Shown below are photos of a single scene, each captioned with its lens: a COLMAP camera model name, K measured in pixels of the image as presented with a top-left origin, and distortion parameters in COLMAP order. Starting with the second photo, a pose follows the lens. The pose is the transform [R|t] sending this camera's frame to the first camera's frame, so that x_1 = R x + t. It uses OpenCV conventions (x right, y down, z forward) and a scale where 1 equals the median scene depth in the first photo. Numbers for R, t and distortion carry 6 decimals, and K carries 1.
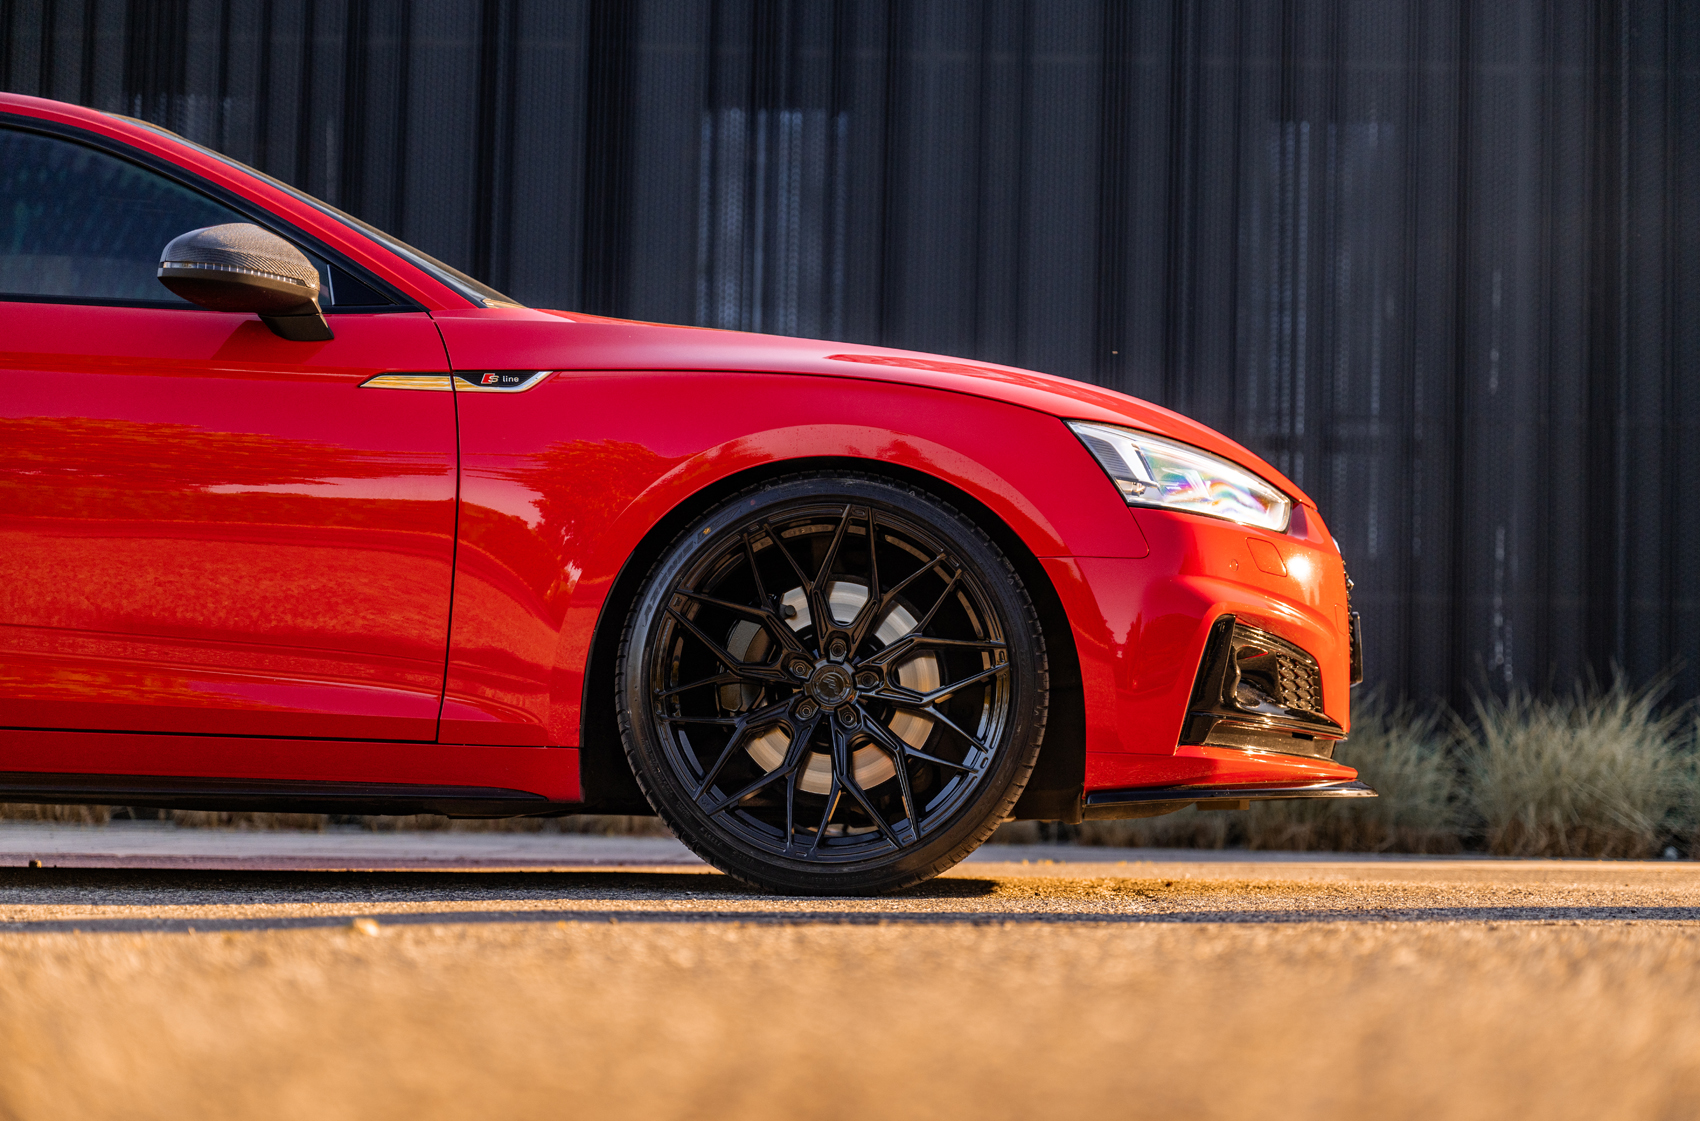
lens RADIAL K [[3339.3, 0, 850.0], [0, 3339.3, 560.5], [0, 0, 1]] dist [0.013837, -0.018015]
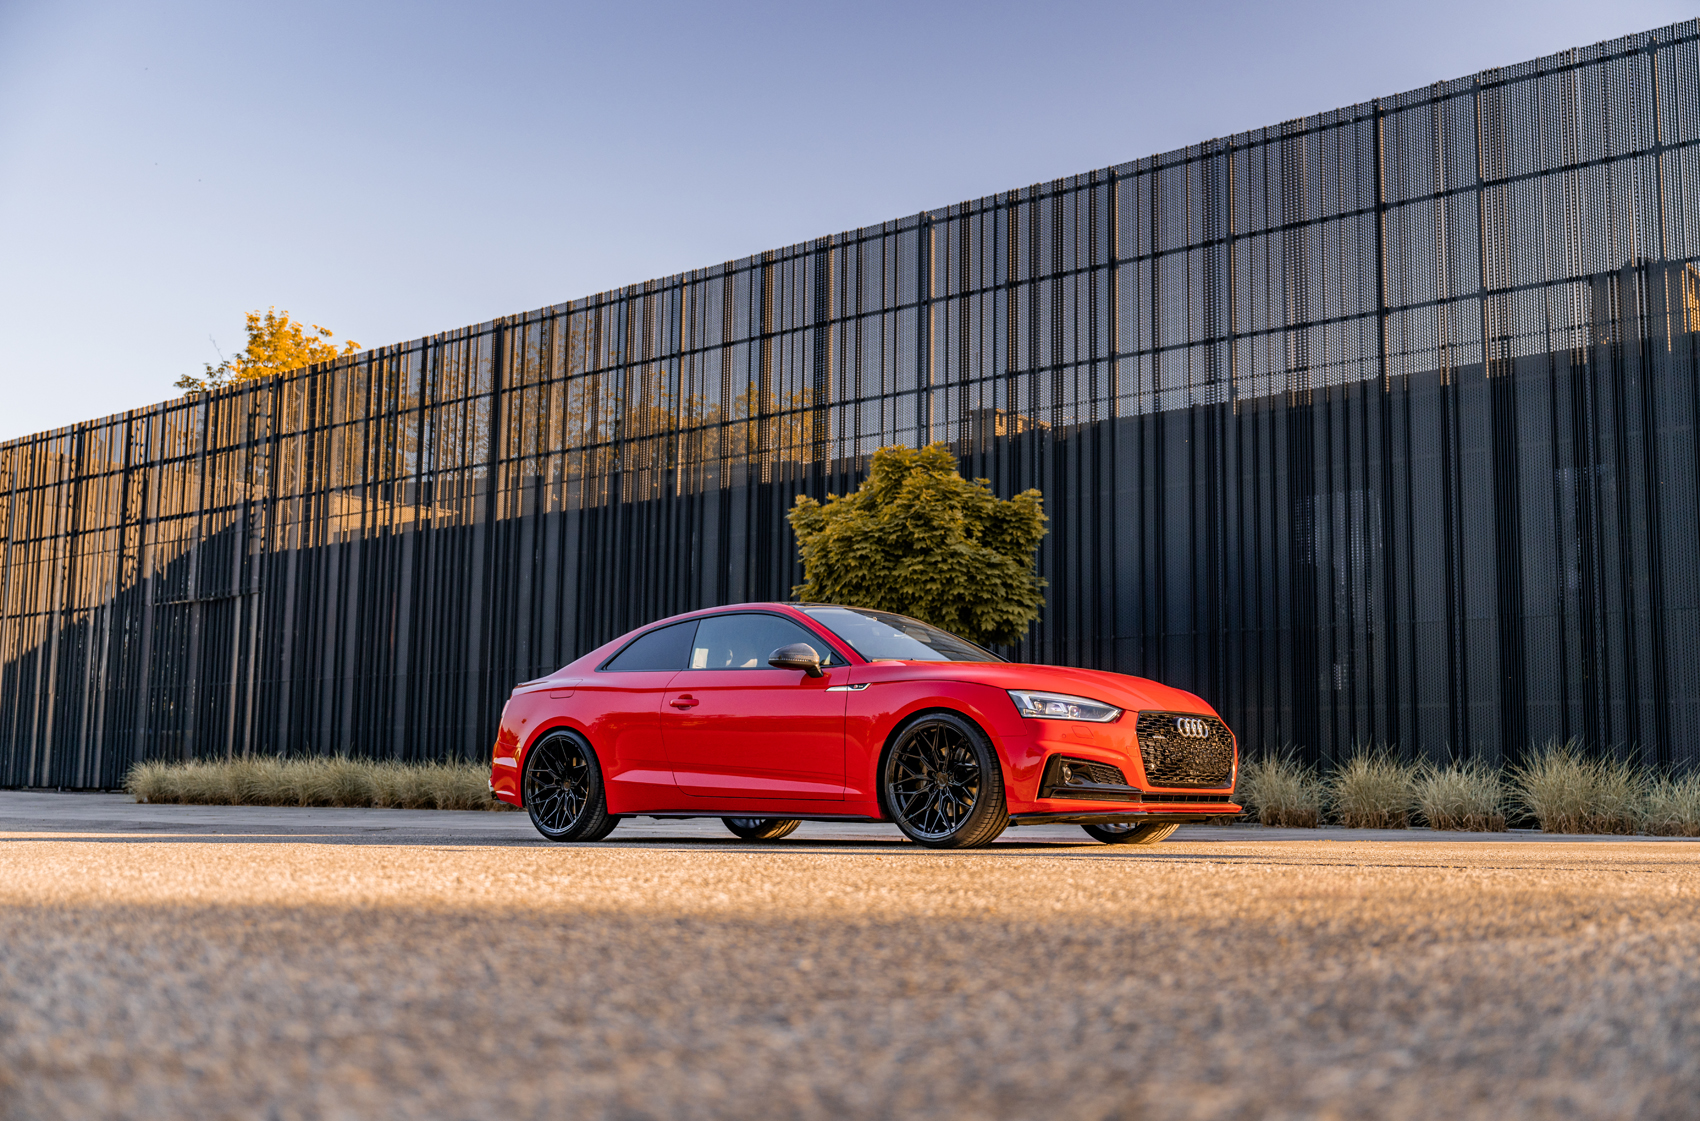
lens RADIAL K [[1683.8, 0, 848.6], [0, 1683.8, 582.3], [0, 0, 1]] dist [0.061079, -0.005146]
pose [[0.786383, -0.089732, -0.611187, 0.891734], [0.052233, 0.995509, -0.078950, -0.025783], [0.615526, 0.030161, 0.787539, -0.307702]]
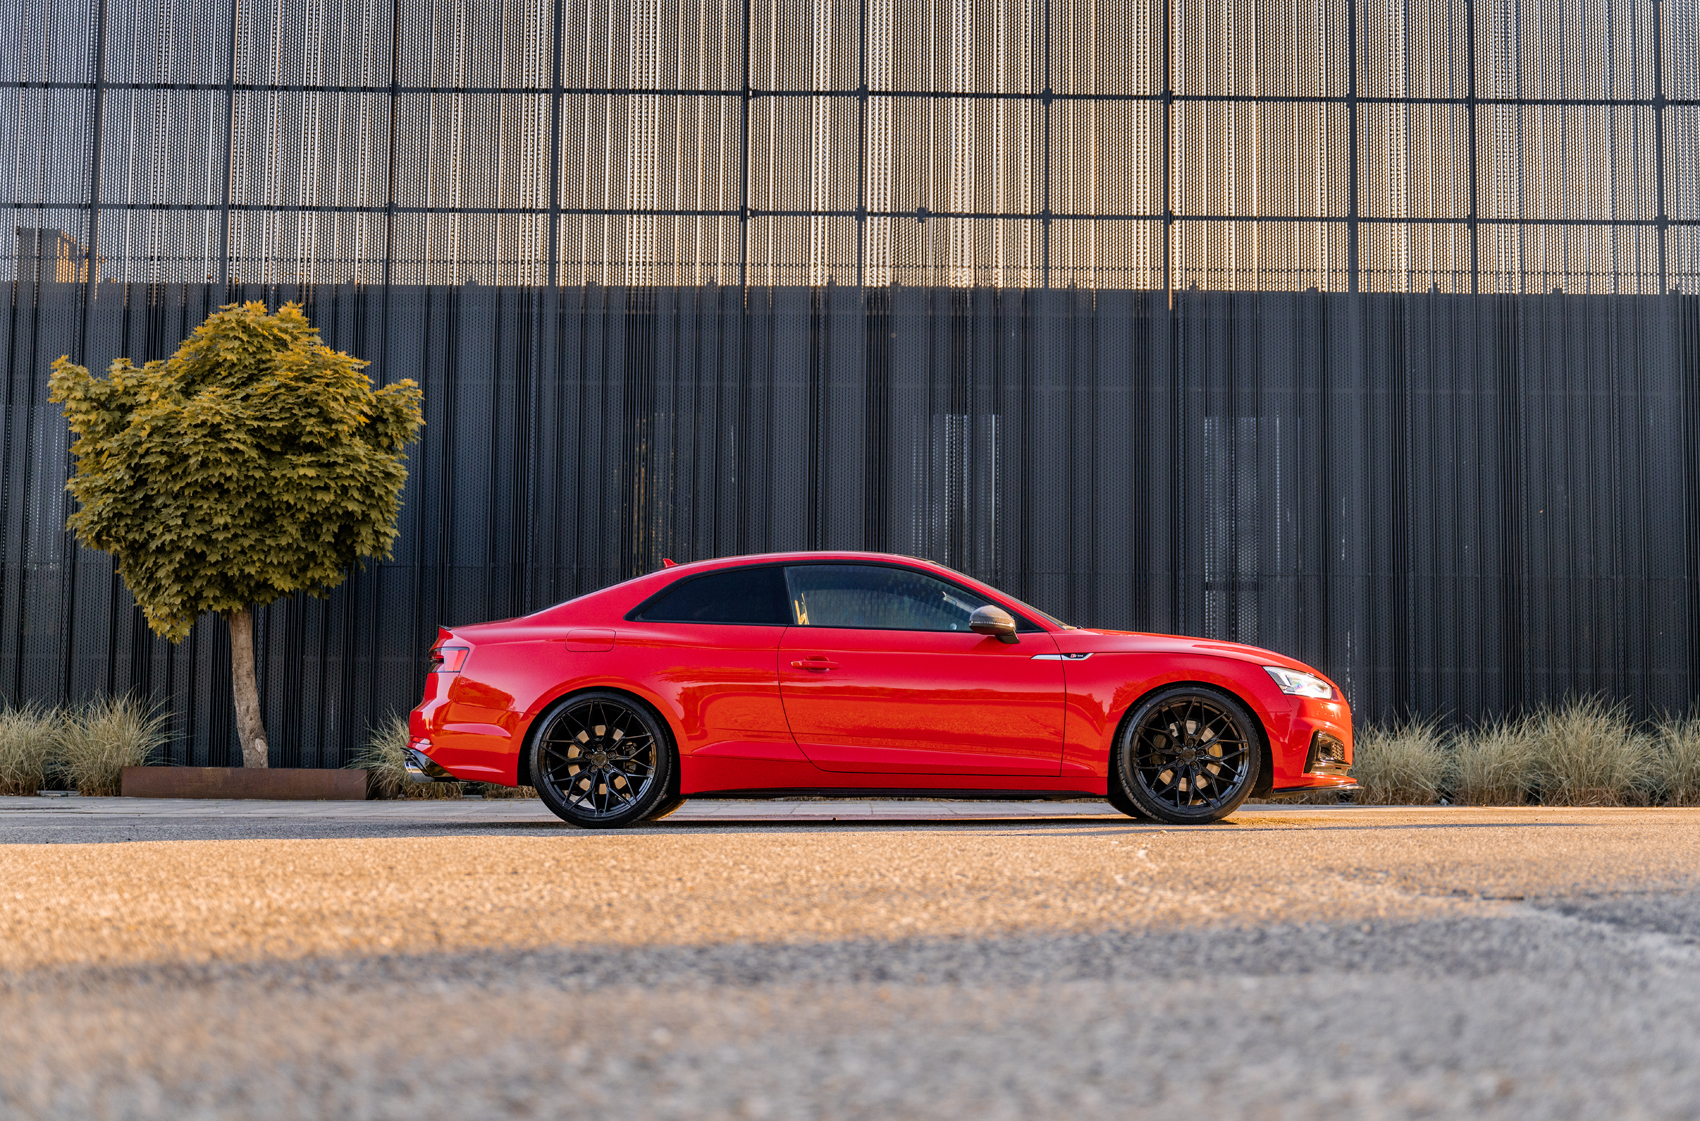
lens RADIAL K [[2258.0, 0, 850.0], [0, 2258.0, 560.5], [0, 0, 1]] dist [-0.002774, 0.025432]
pose [[0.999879, -0.014582, -0.005340, -0.292915], [0.014472, 0.999697, -0.019929, -0.101054], [0.005629, 0.019849, 0.999787, -1.037459]]
